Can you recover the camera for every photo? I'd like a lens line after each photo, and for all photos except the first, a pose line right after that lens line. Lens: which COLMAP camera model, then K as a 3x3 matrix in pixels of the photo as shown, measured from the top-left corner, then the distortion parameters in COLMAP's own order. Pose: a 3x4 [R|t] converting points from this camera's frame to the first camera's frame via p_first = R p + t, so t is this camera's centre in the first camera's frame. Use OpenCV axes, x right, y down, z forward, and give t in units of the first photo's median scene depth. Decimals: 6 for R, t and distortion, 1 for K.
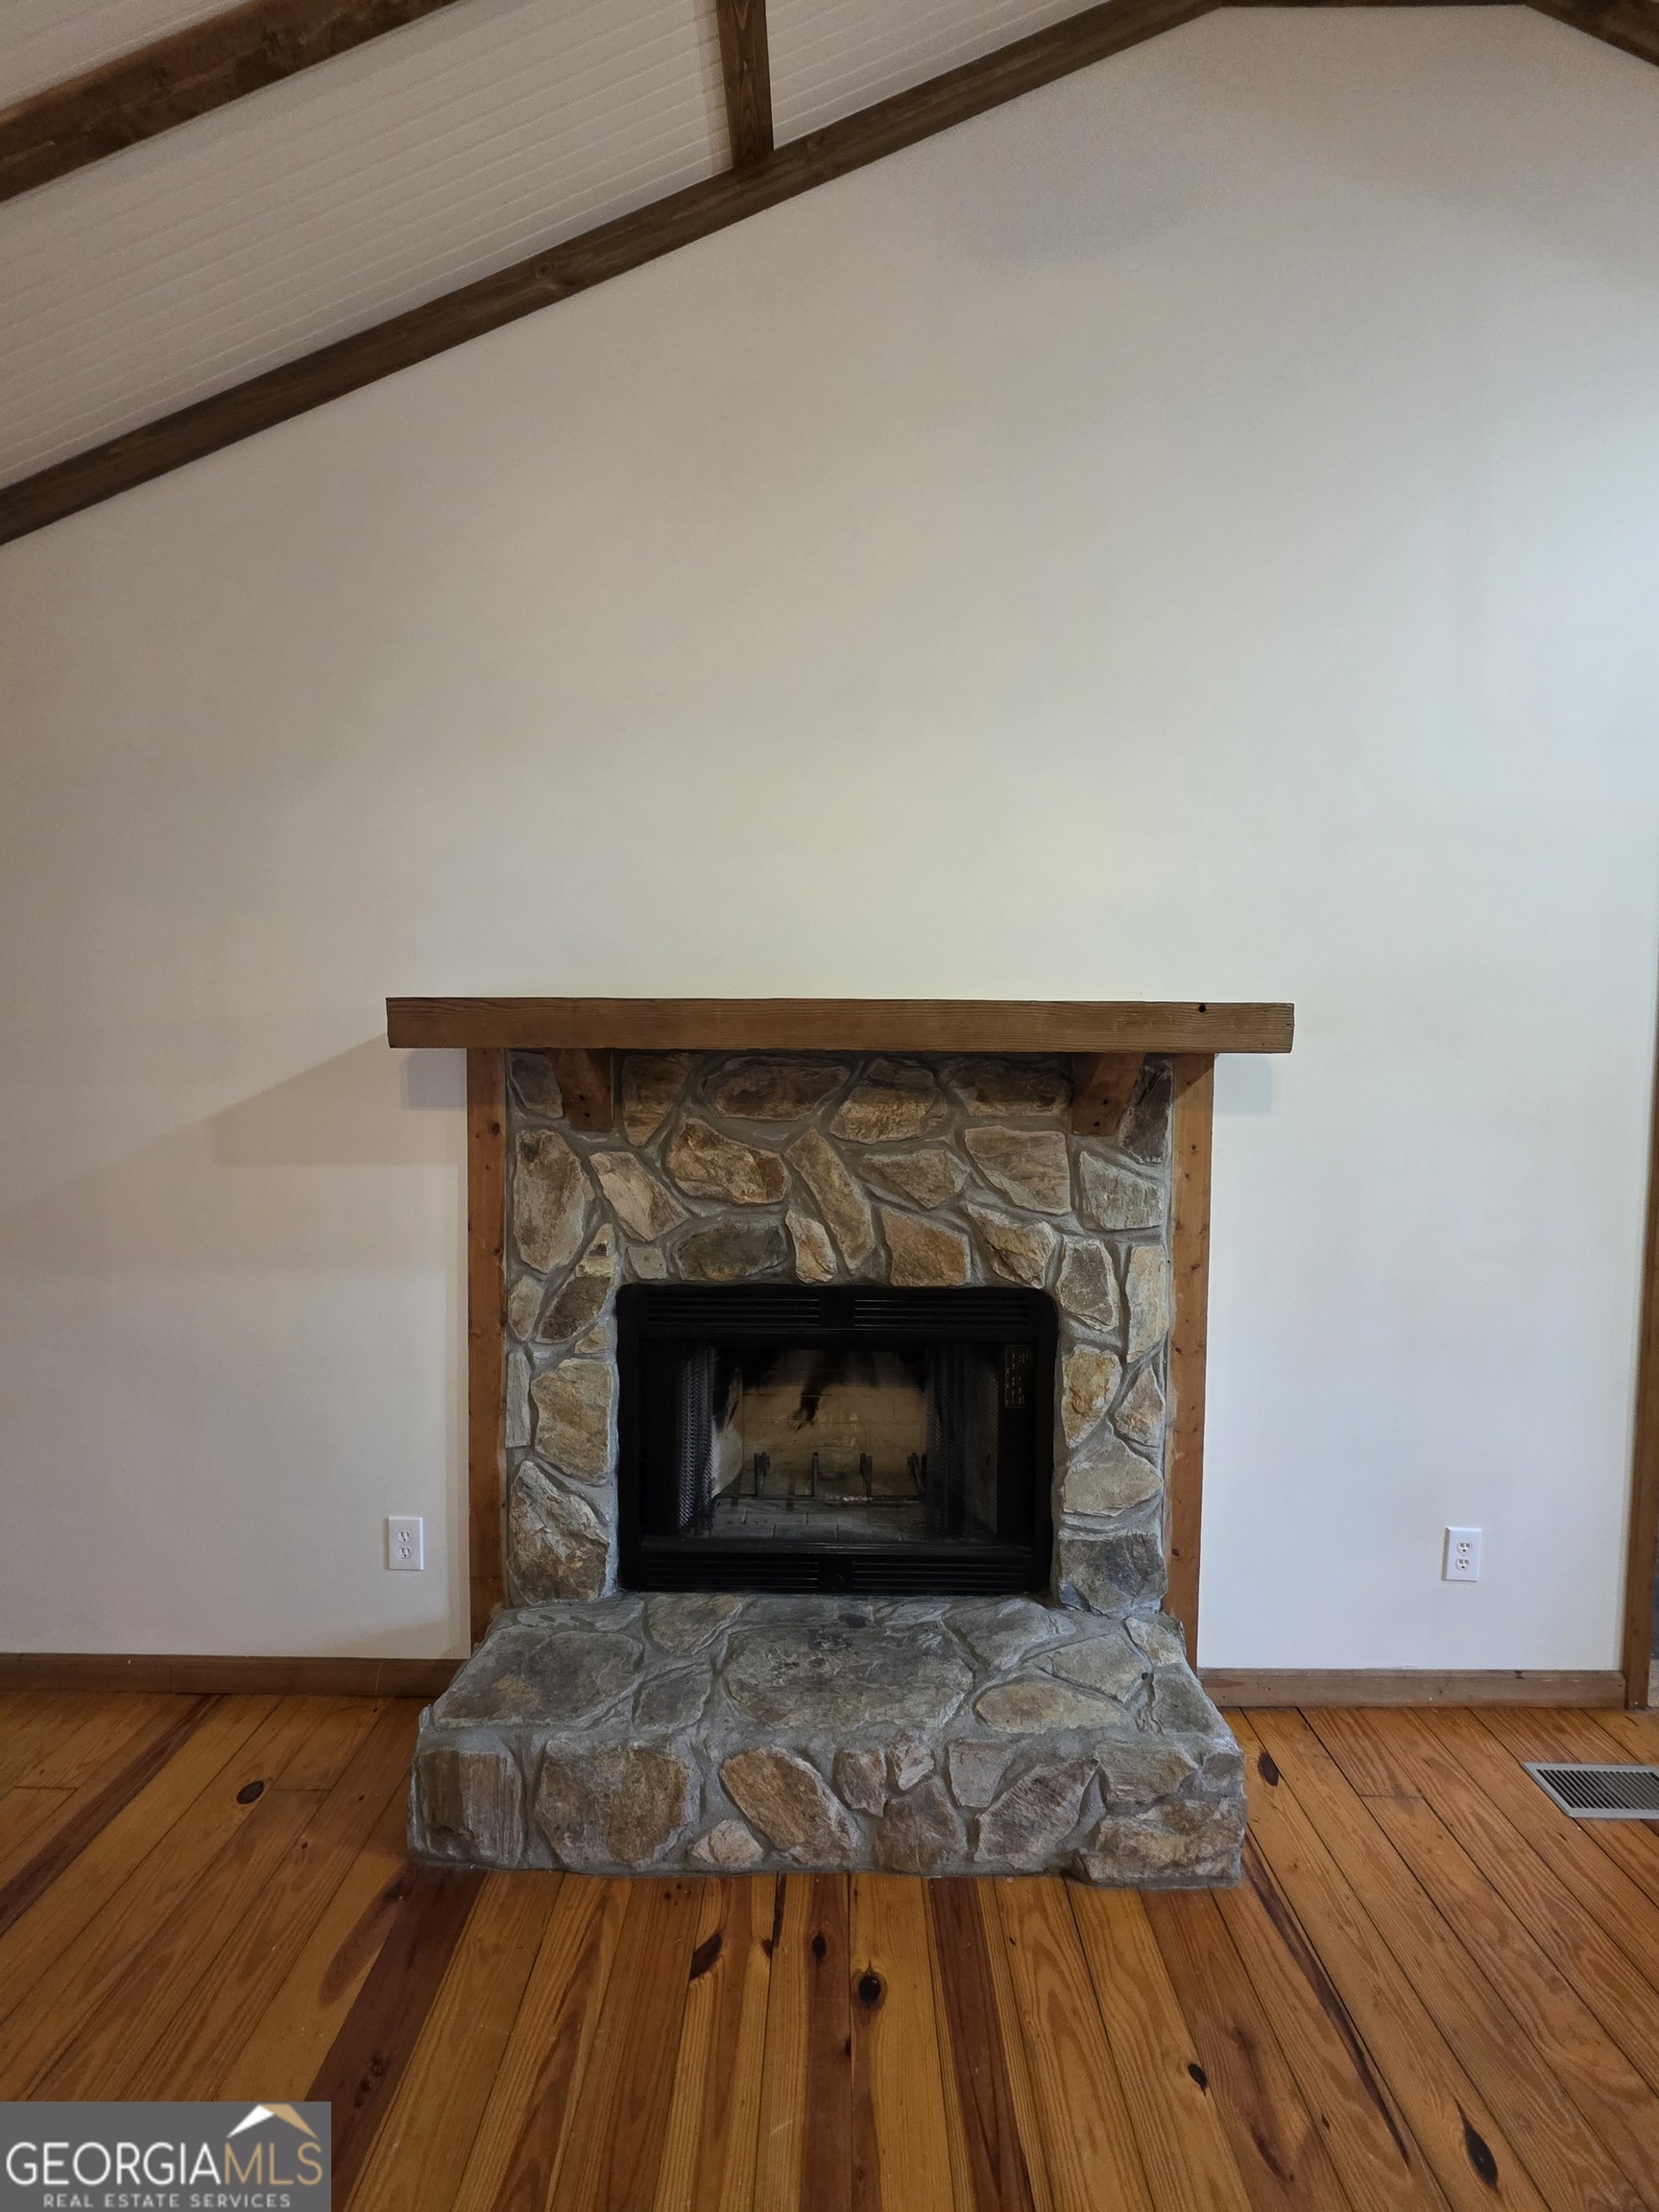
lens RADIAL K [[885.1, 0, 837.5], [0, 885.1, 1101.8], [0, 0, 1]] dist [0.002439, 0.000355]
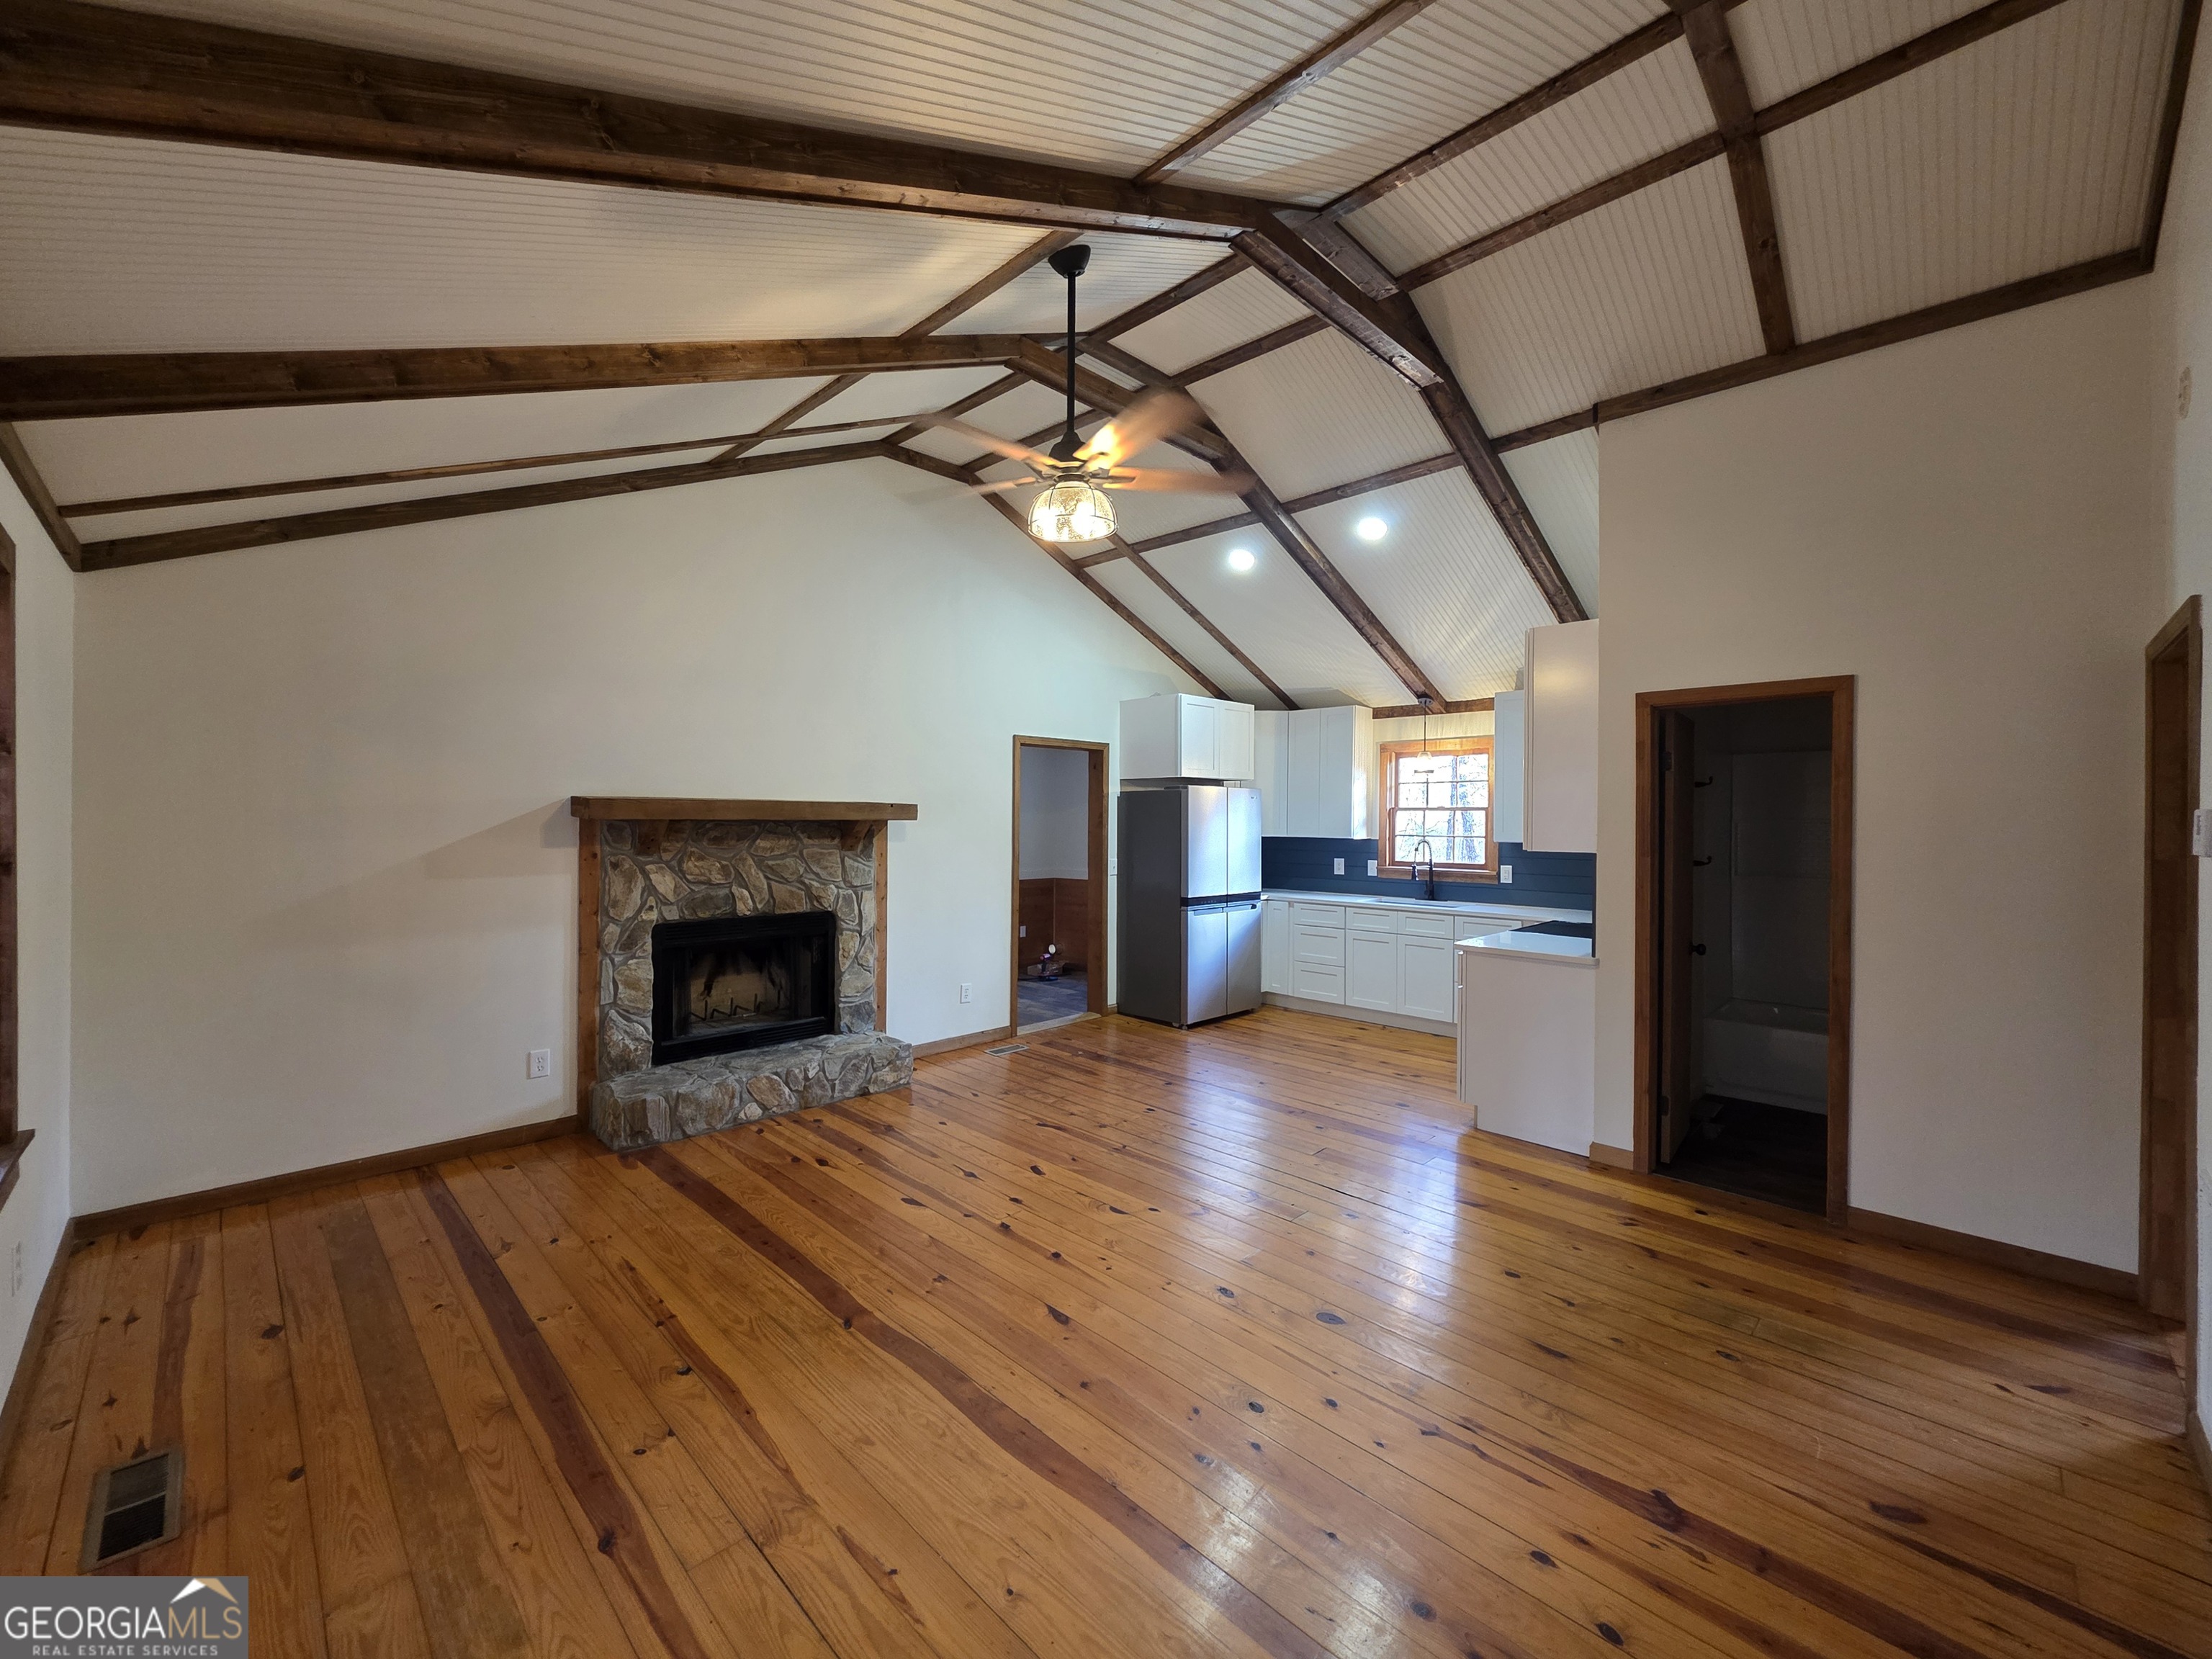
lens RADIAL K [[885.1, 0, 1104.6], [0, 885.1, 823.4], [0, 0, 1]] dist [0.002439, 0.000355]
pose [[0.701972, -0.005858, 0.712181, -1.057741], [0.032117, 0.999209, -0.023437, 0.042568], [-0.711480, 0.039326, 0.701605, -1.405282]]
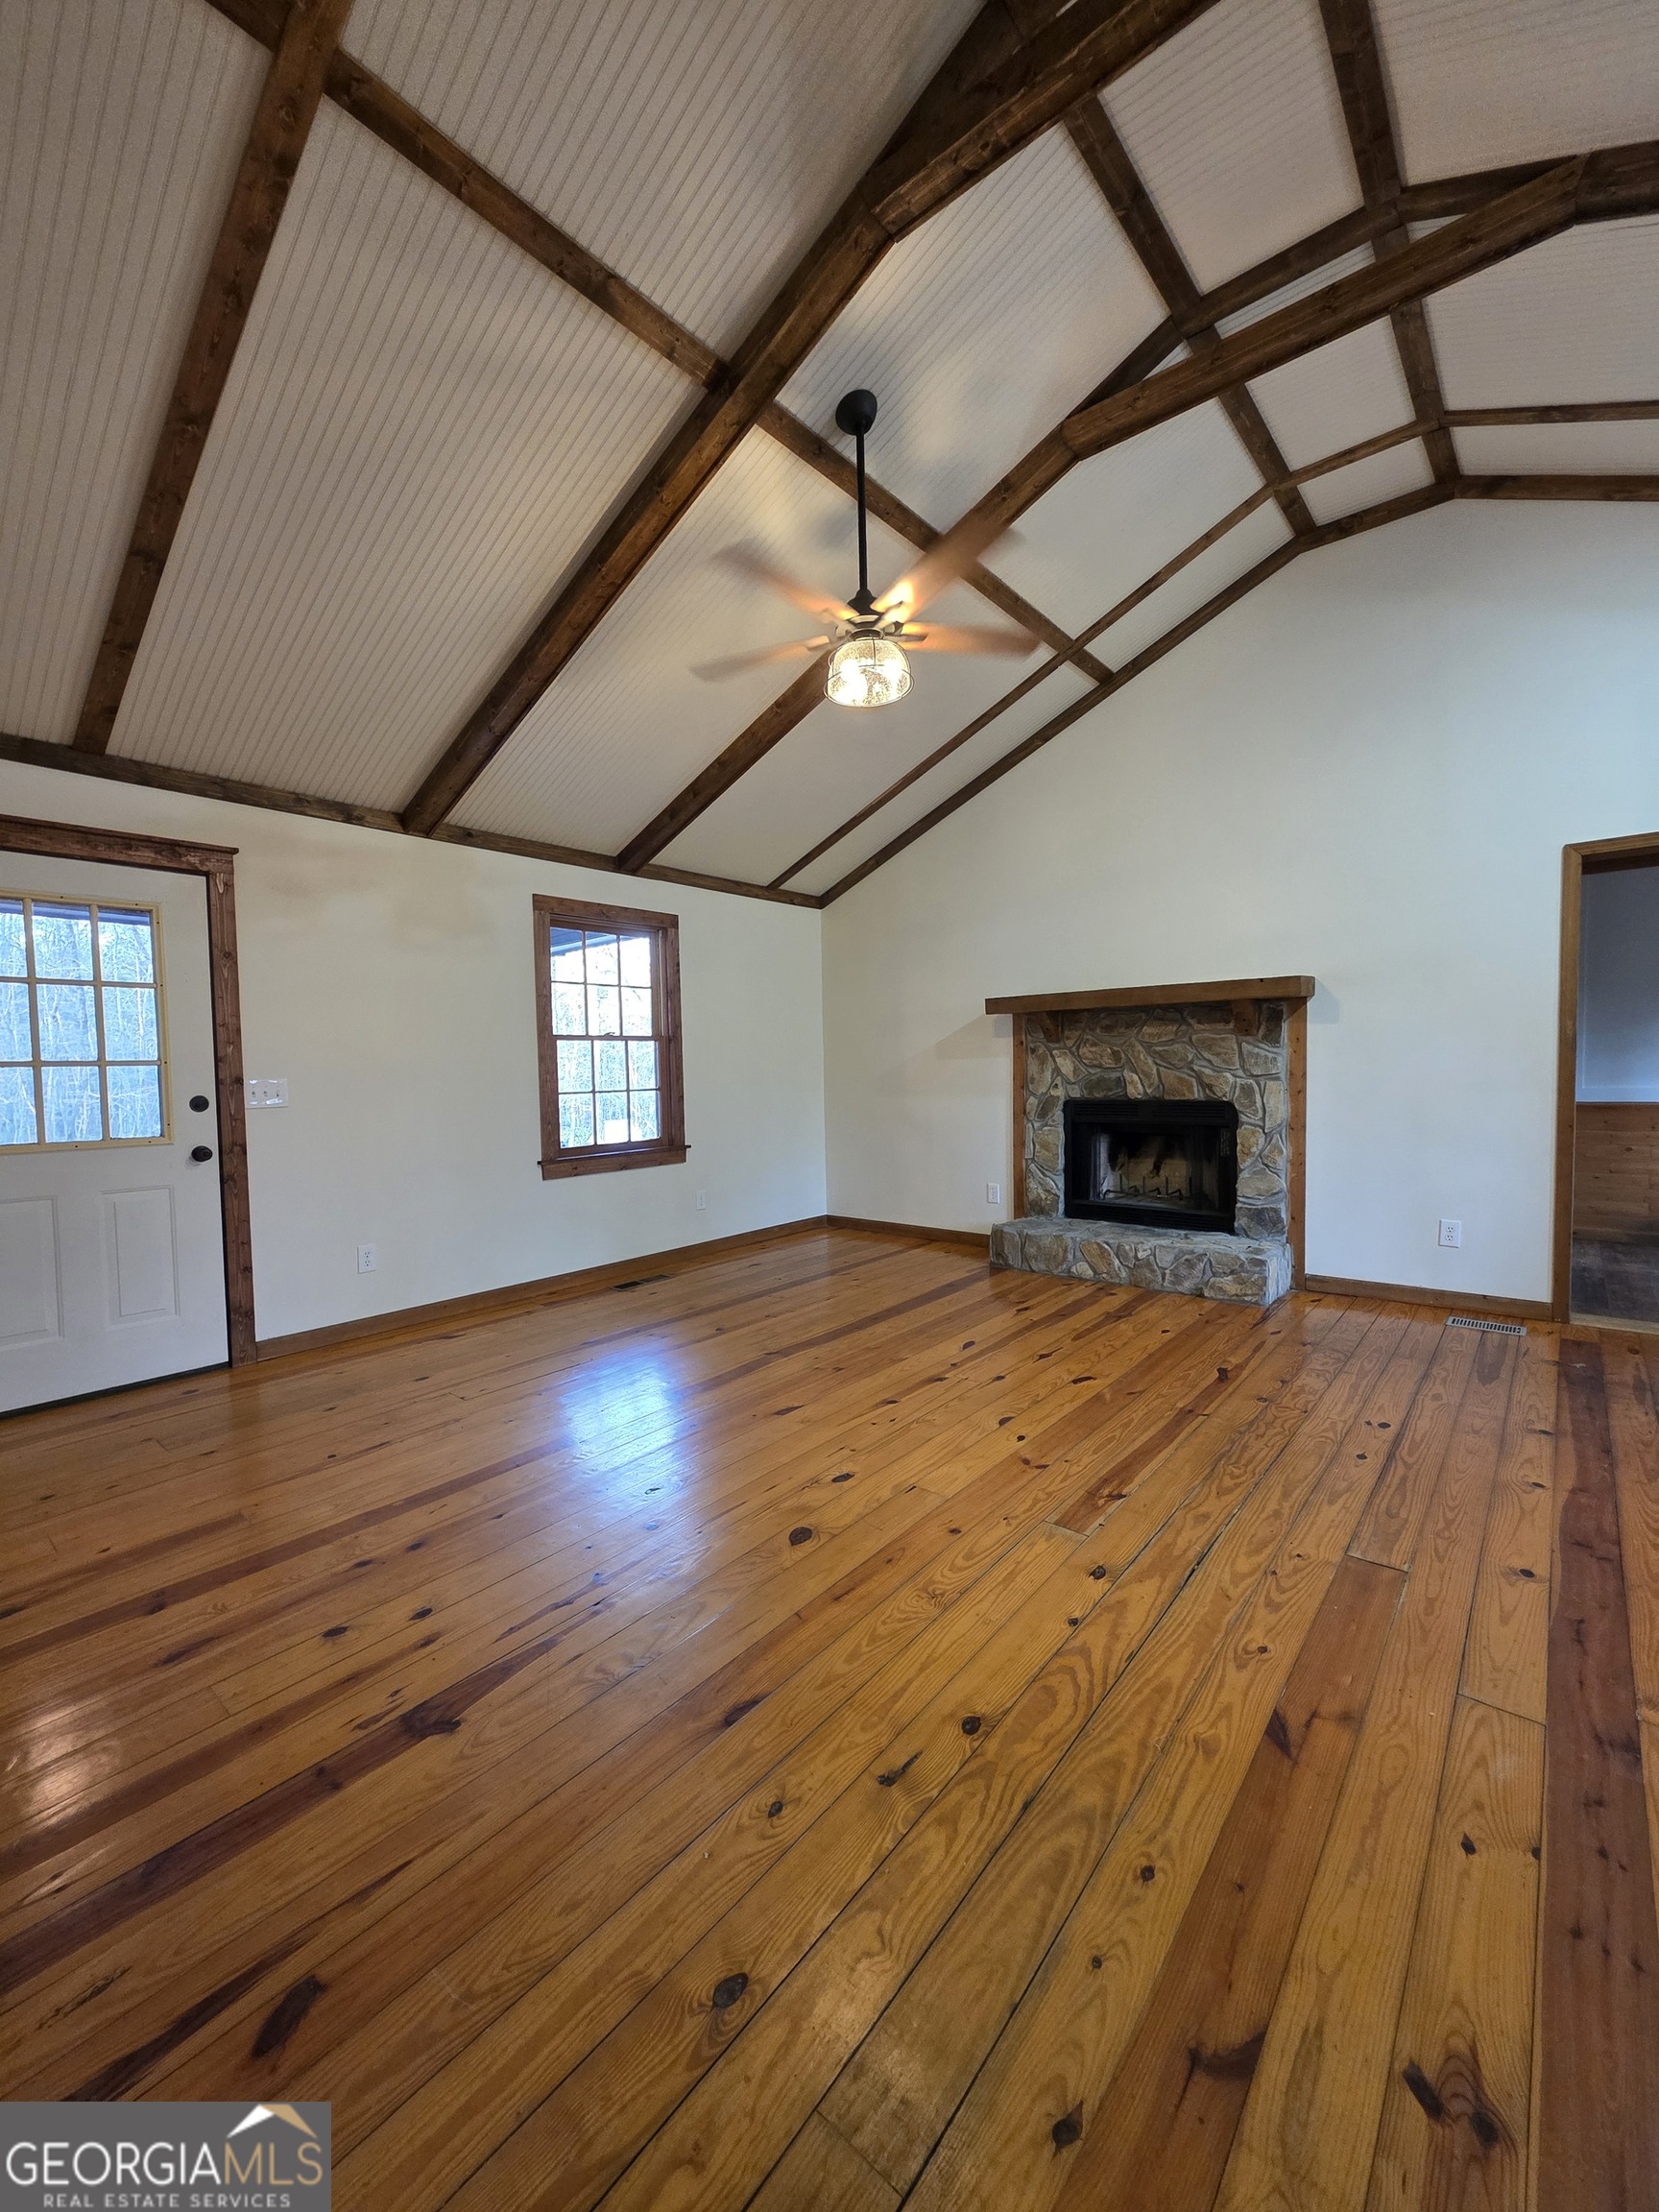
lens RADIAL K [[885.1, 0, 836.8], [0, 885.1, 1104.4], [0, 0, 1]] dist [0.002439, 0.000355]
pose [[0.772007, 0.005215, -0.635593, 0.943144], [-0.002349, 0.999983, 0.005351, 0.211753], [0.635610, -0.002638, 0.772006, -1.532798]]
